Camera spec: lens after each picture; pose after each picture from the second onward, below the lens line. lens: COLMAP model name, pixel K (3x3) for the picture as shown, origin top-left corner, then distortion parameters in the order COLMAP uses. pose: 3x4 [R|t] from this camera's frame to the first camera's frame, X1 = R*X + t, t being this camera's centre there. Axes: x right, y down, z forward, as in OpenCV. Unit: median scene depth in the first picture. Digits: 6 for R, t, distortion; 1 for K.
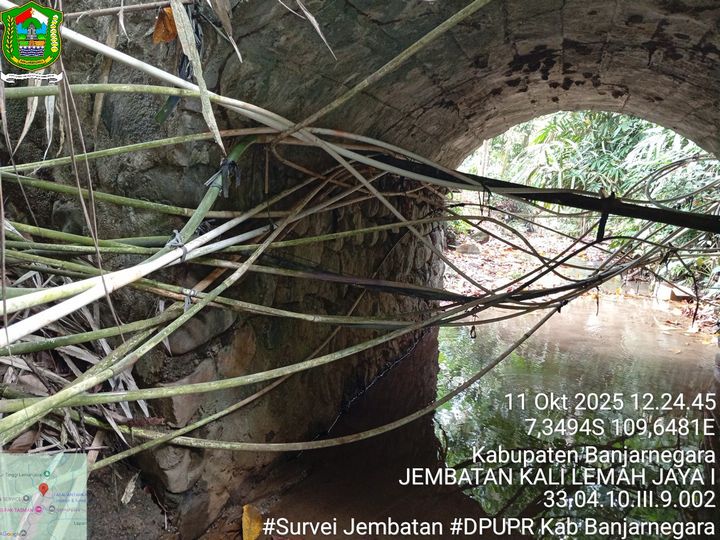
lens RADIAL K [[550.7, 0, 358.0], [0, 550.7, 269.0], [0, 0, 1]] dist [0.109475, -0.229459]
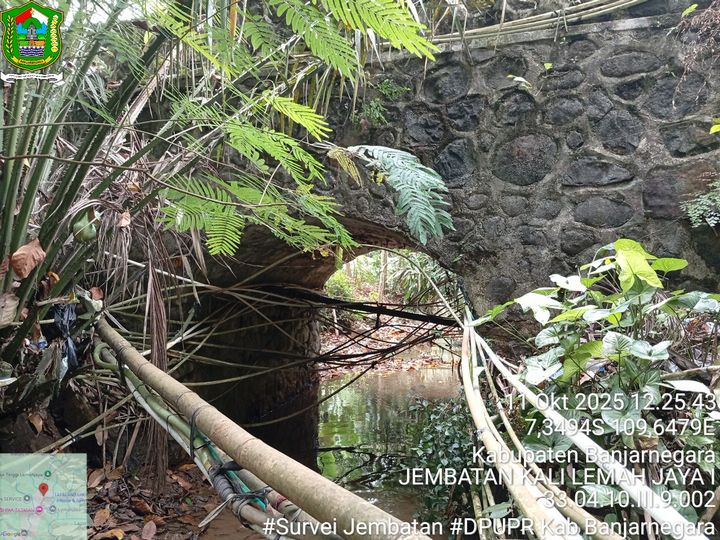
lens RADIAL K [[550.7, 0, 358.0], [0, 550.7, 269.0], [0, 0, 1]] dist [0.109475, -0.229459]
pose [[0.989335, -0.003469, 0.145620, 0.070054], [0.025791, 0.988093, -0.151678, 0.033601], [-0.143360, 0.153816, 0.977644, -0.869361]]
